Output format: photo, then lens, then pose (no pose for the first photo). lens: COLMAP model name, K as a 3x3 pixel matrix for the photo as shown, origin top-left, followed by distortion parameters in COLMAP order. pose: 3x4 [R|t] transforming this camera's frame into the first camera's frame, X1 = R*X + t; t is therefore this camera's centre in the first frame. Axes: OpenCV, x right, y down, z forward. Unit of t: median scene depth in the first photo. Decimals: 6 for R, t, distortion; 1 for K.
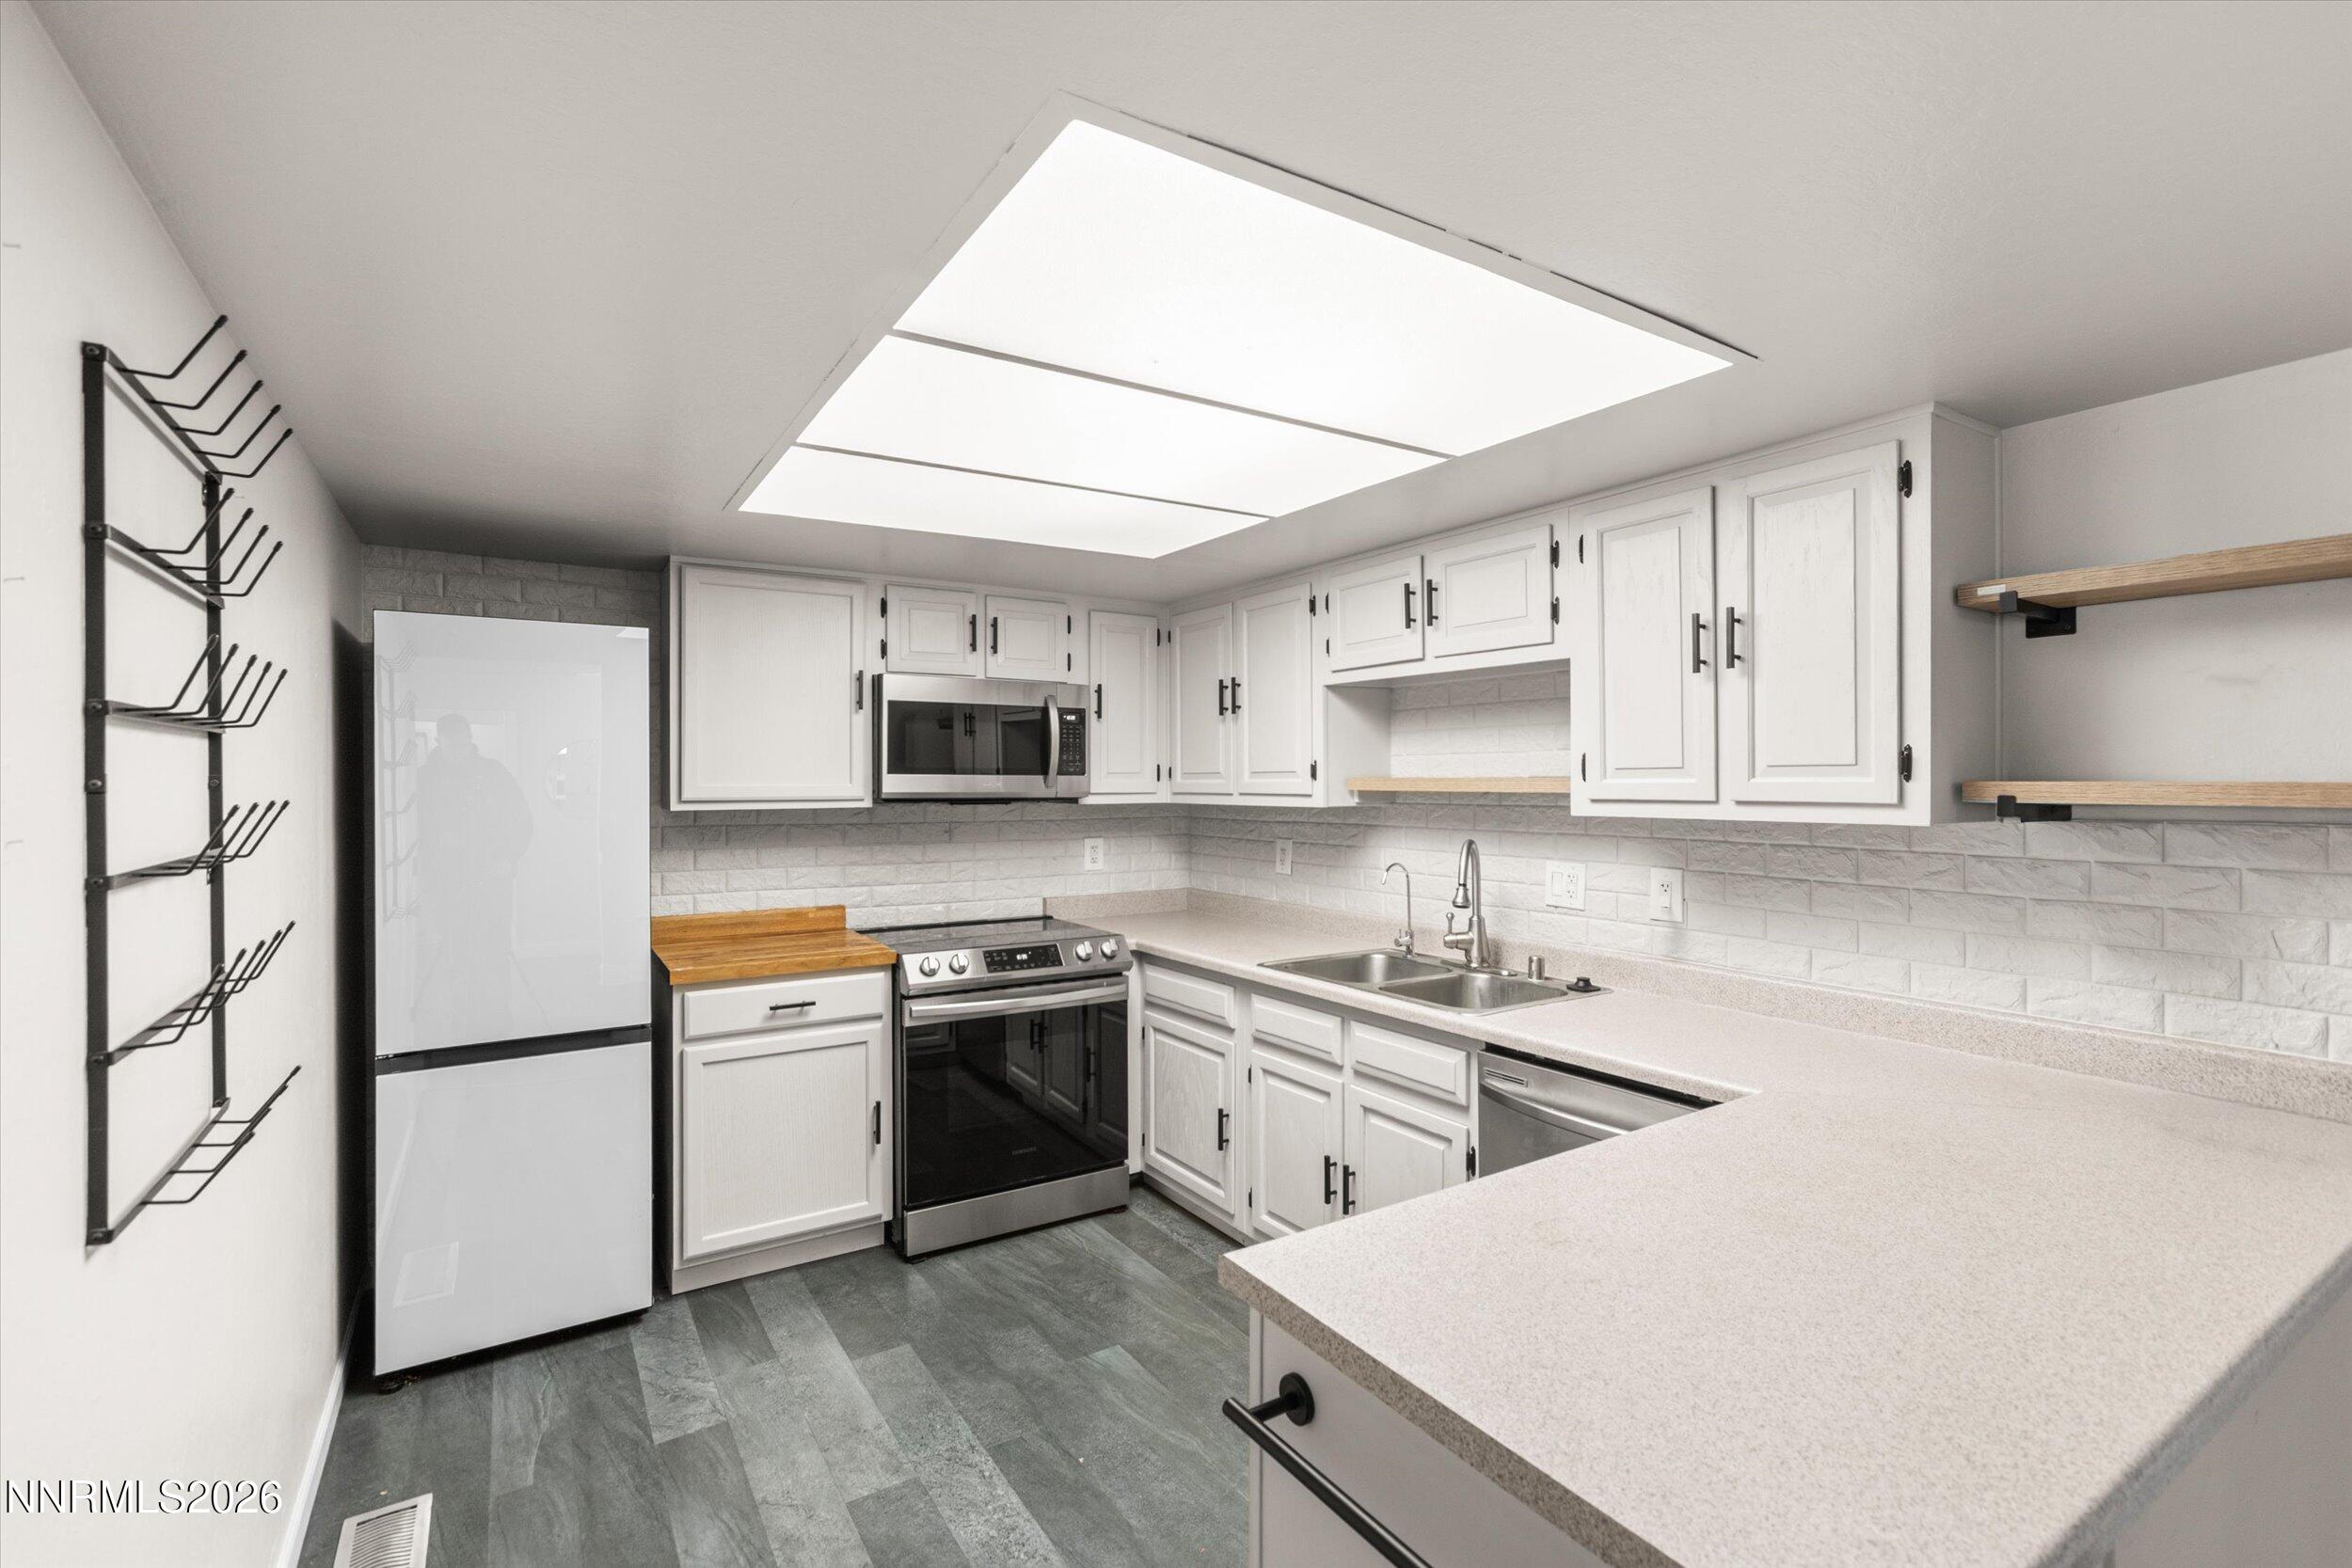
lens RADIAL K [[1056.0, 0, 1174.7], [0, 1056.0, 777.9], [0, 0, 1]] dist [-0.010730, 0.006846]
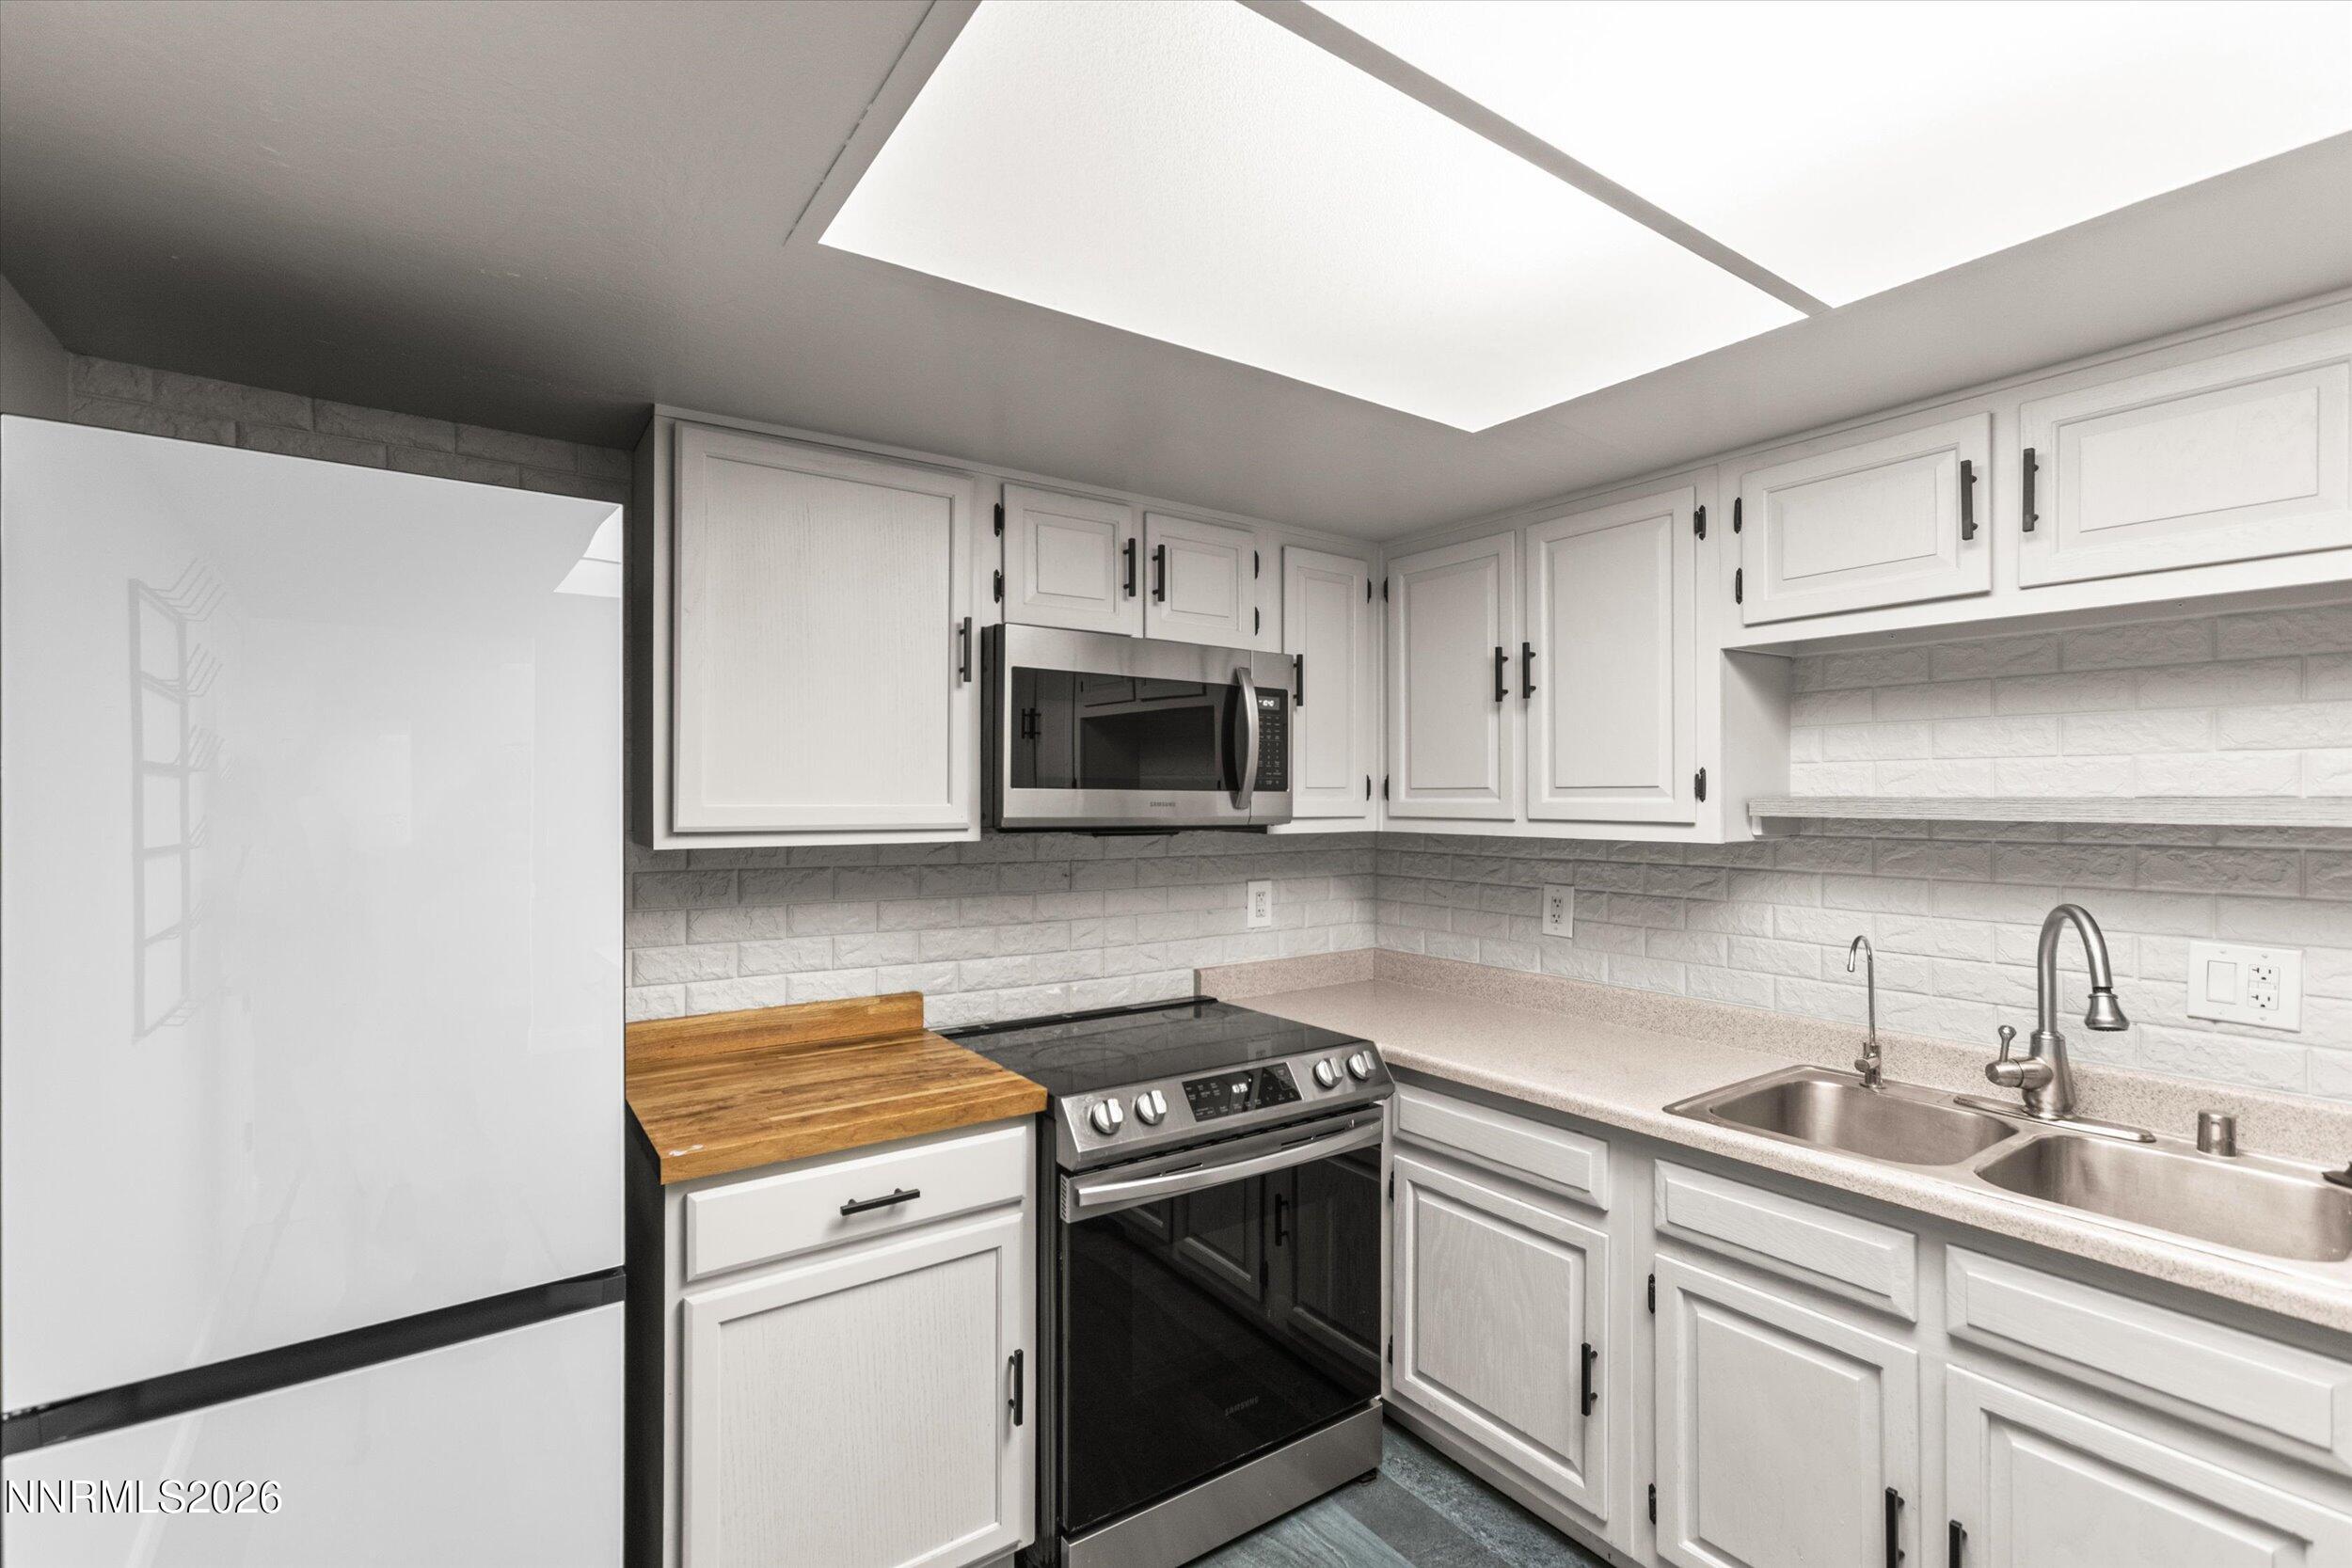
lens RADIAL K [[1056.0, 0, 1176.9], [0, 1056.0, 793.3], [0, 0, 1]] dist [-0.010730, 0.006846]
pose [[0.998904, 0.003800, 0.046647, -0.210320], [-0.003822, 0.999993, 0.000382, -0.001054], [-0.046645, -0.000560, 0.998911, 0.394238]]
